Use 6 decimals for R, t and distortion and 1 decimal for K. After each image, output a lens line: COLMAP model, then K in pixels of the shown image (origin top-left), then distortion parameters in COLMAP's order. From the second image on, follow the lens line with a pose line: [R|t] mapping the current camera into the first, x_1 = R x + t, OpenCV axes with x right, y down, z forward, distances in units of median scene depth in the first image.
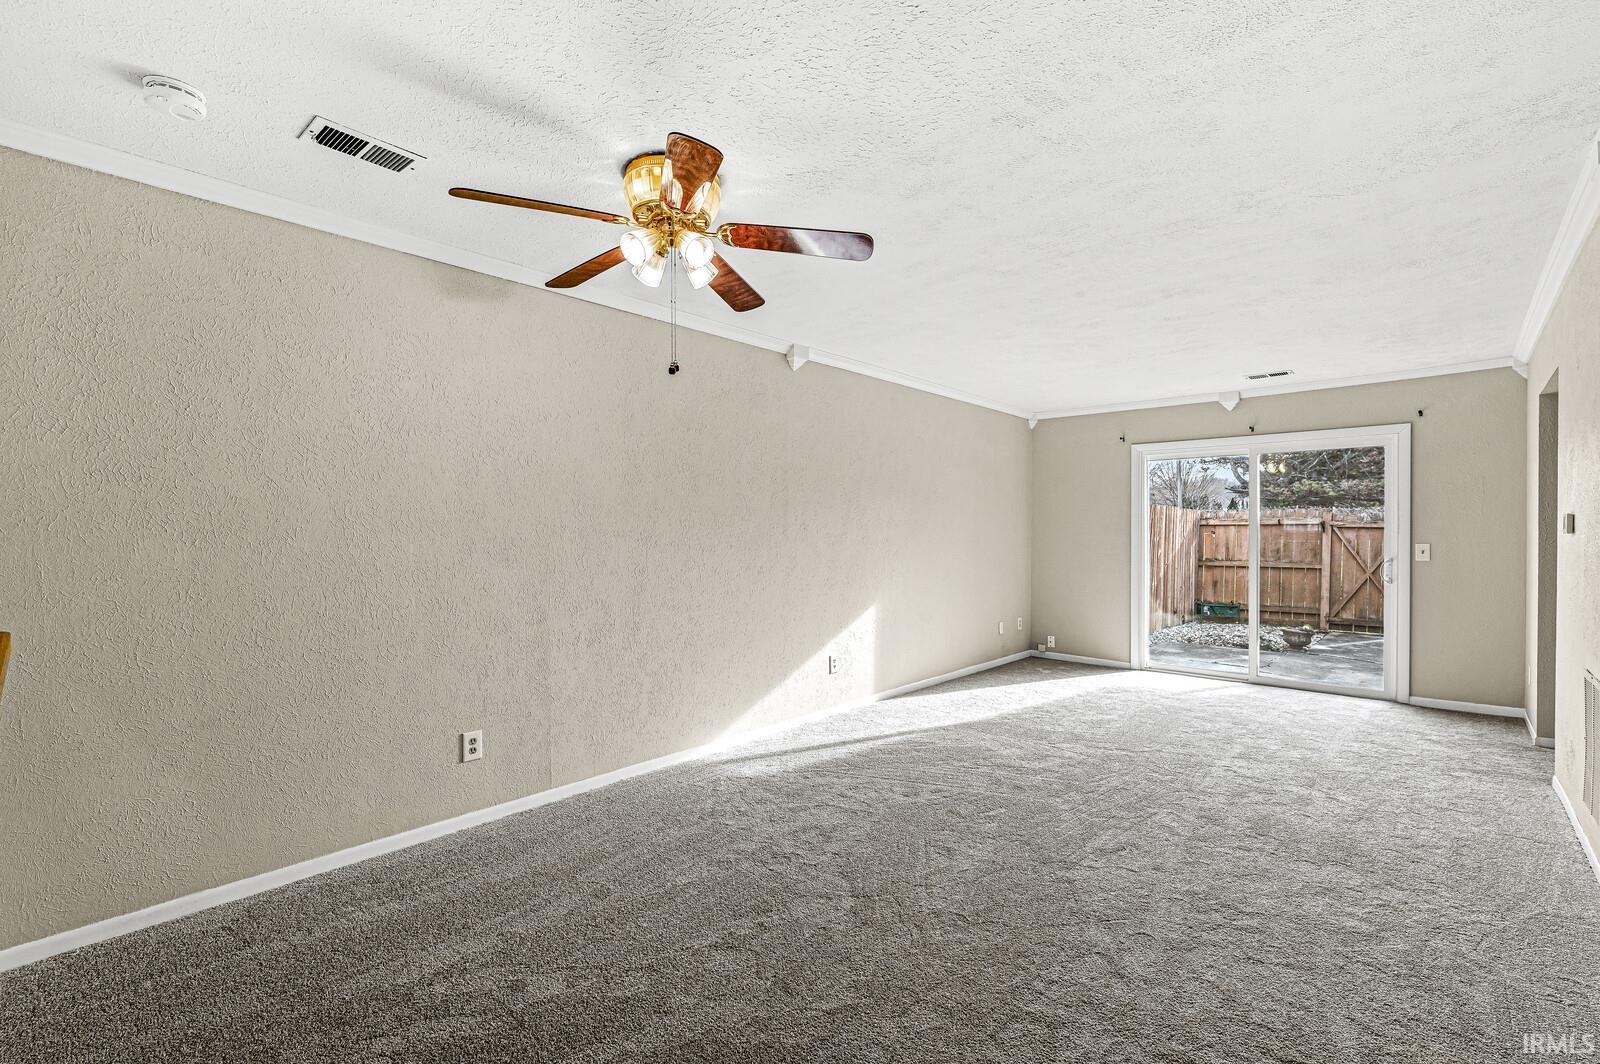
lens RADIAL K [[699.7, 0, 800.0], [0, 699.7, 532.0], [0, 0, 1]] dist [-0.000279, -0.000007]
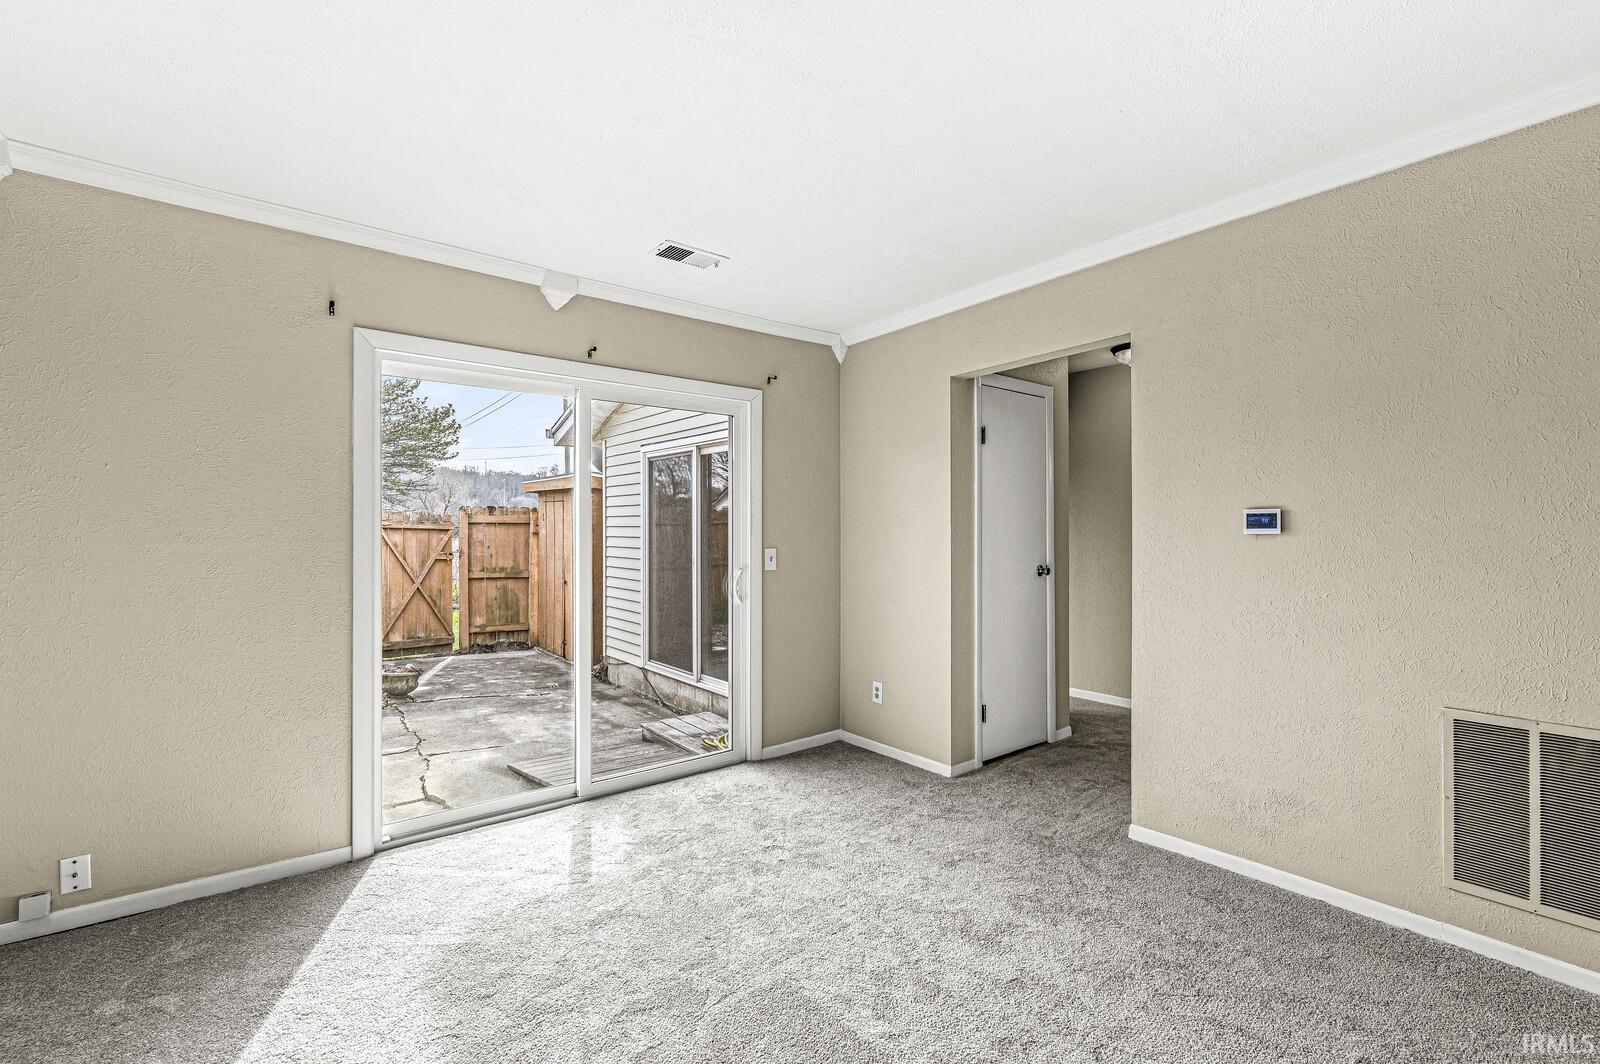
lens RADIAL K [[699.7, 0, 800.0], [0, 699.7, 532.0], [0, 0, 1]] dist [-0.000279, -0.000007]
pose [[0.157495, 0.002530, 0.987517, 0.061301], [0.000580, 0.999996, -0.002654, 0.000385], [-0.987520, 0.000991, 0.157493, 0.409926]]
